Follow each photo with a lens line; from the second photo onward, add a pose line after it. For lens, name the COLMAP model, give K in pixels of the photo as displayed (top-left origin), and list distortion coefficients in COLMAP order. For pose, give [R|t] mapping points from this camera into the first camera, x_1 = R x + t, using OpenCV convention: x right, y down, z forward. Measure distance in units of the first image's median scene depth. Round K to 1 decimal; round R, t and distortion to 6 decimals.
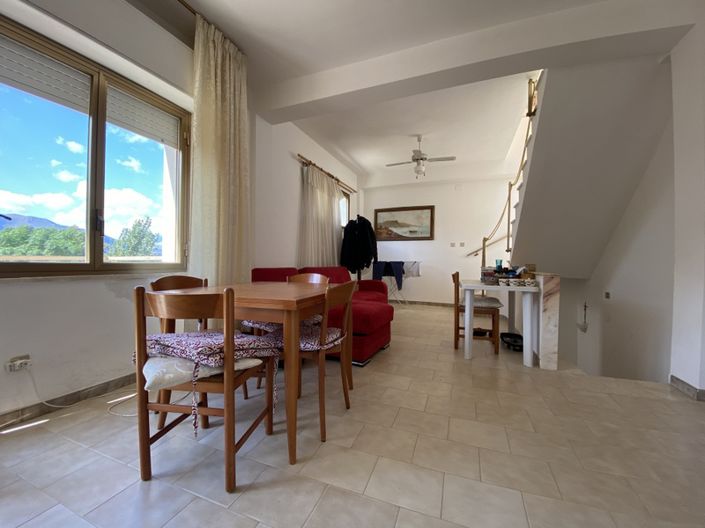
lens RADIAL K [[286.0, 0, 353.3], [0, 286.0, 263.6], [0, 0, 1]] dist [0.002693, -0.012489]
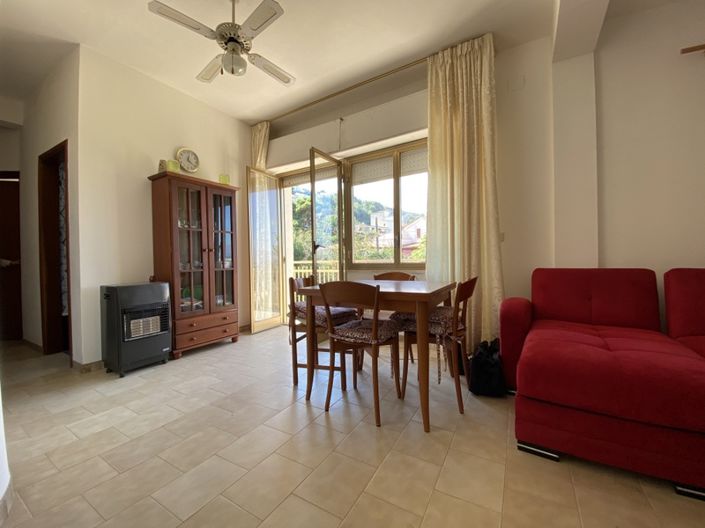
lens RADIAL K [[286.0, 0, 357.0], [0, 286.0, 263.2], [0, 0, 1]] dist [0.002693, -0.012489]
pose [[-0.162769, 0.005631, -0.986648, 0.838039], [0.018346, 0.999828, 0.002680, -0.009891], [0.986494, -0.017665, -0.162844, 1.034231]]
